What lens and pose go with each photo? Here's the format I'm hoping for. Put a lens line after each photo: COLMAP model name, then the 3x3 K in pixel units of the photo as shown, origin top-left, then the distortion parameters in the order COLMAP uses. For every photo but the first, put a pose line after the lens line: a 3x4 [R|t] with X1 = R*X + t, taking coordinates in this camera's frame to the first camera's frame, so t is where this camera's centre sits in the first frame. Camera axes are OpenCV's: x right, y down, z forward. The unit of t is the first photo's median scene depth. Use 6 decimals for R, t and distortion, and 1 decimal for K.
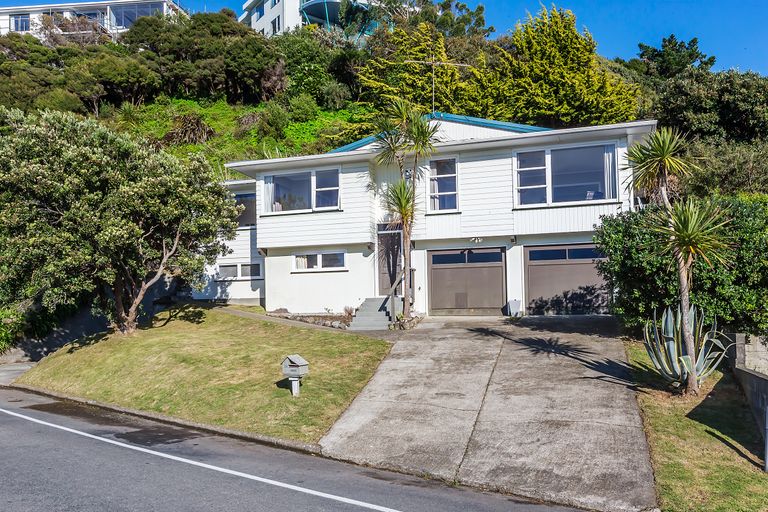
lens RADIAL K [[644.5, 0, 384.2], [0, 644.5, 256.4], [0, 0, 1]] dist [-0.004033, -0.006898]
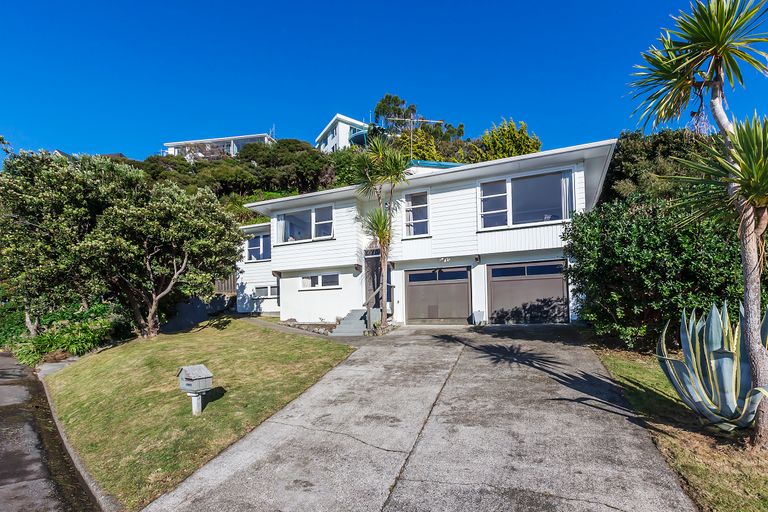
lens RADIAL K [[352.8, 0, 370.5], [0, 352.8, 302.1], [0, 0, 1]] dist [-0.000261, 0.000898]
pose [[0.992878, -0.004631, -0.119046, 0.085208], [0.006876, 0.999806, 0.018448, 0.038824], [0.118937, -0.019135, 0.992717, 0.348506]]
